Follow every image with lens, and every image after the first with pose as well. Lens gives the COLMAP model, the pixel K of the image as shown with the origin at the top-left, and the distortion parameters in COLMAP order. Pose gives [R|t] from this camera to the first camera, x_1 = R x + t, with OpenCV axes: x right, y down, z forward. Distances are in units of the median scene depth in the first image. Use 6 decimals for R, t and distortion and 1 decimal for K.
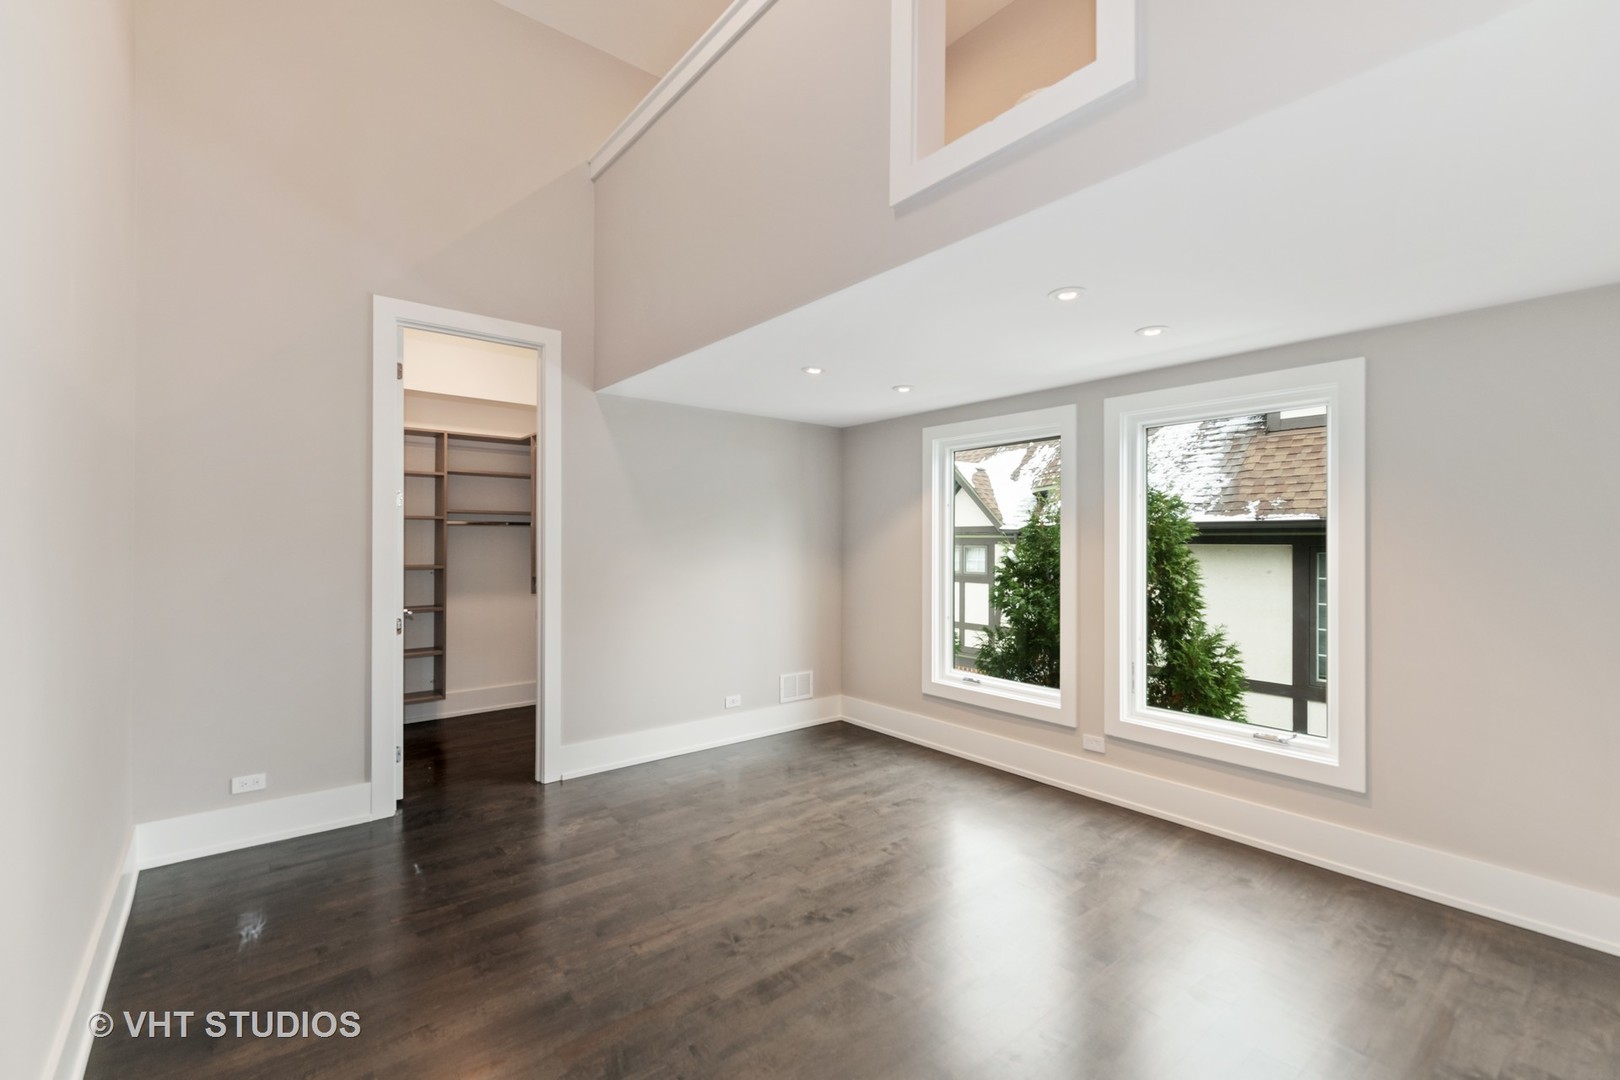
lens RADIAL K [[671.5, 0, 802.1], [0, 671.5, 540.7], [0, 0, 1]] dist [0.001505, -0.000069]
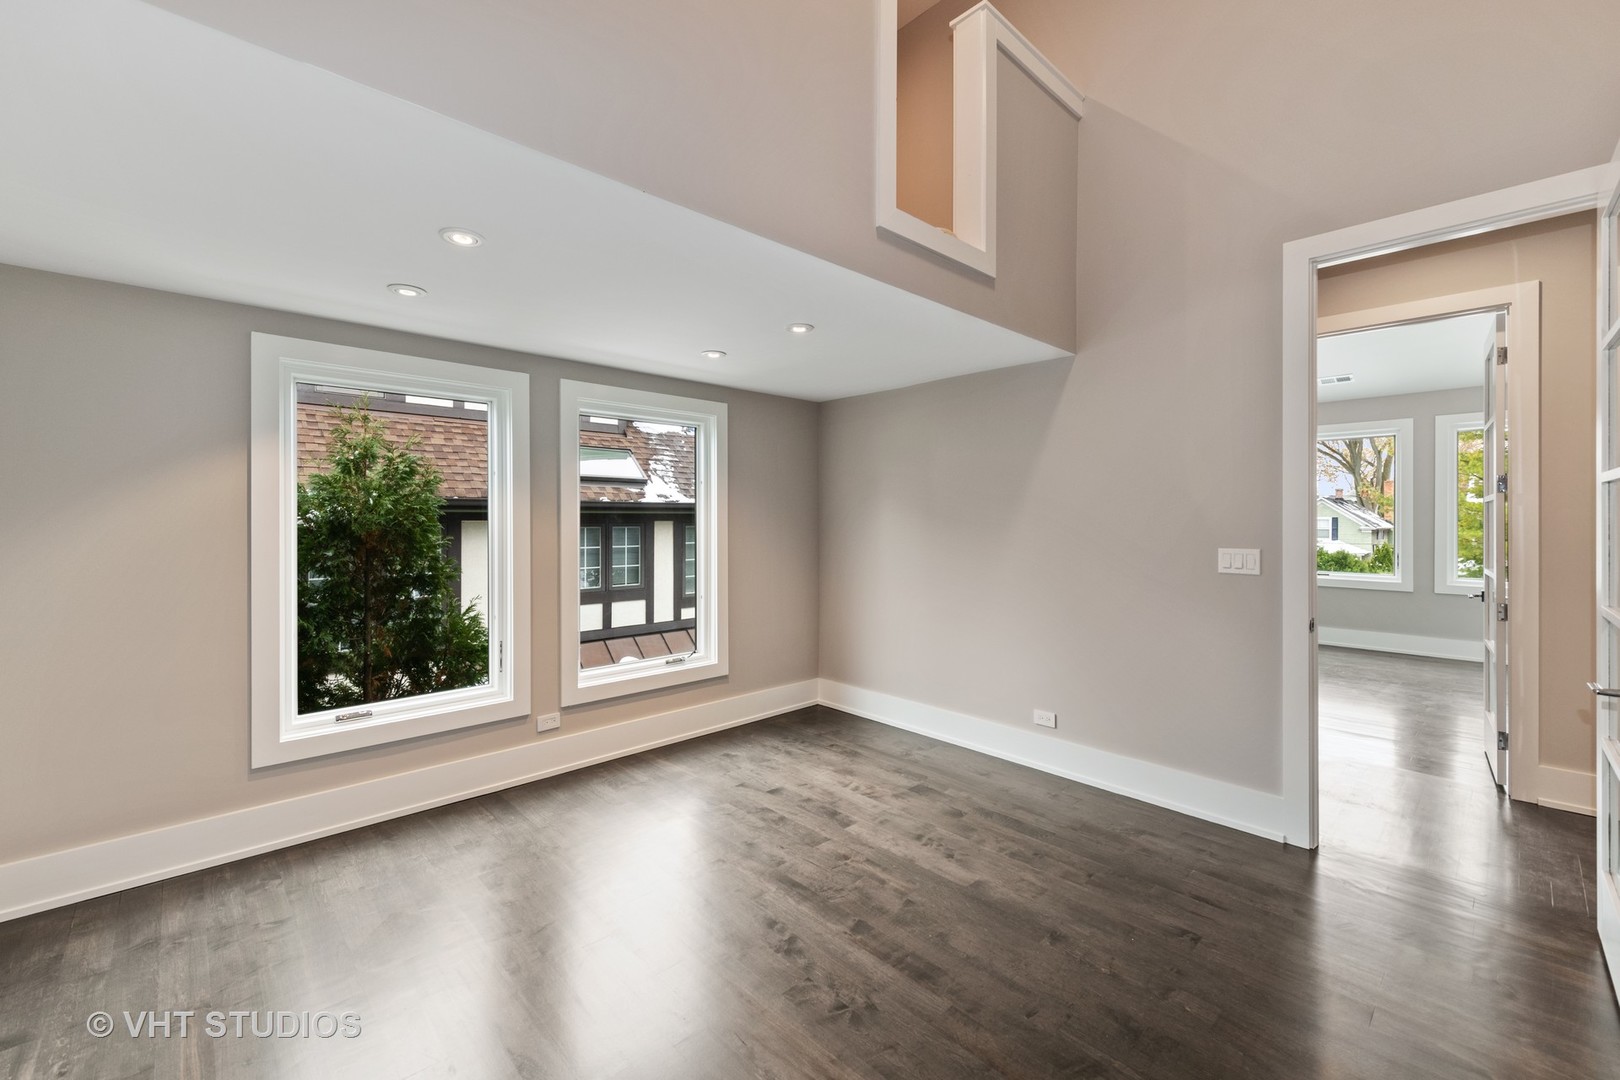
lens RADIAL K [[647.4, 0, 814.2], [0, 647.4, 516.8], [0, 0, 1]] dist [0.003082, -0.000158]
pose [[-0.052187, -0.000762, 0.998637, -0.772997], [-0.000707, 0.999999, 0.000726, -0.003179], [-0.998637, -0.000668, -0.052188, 0.940568]]
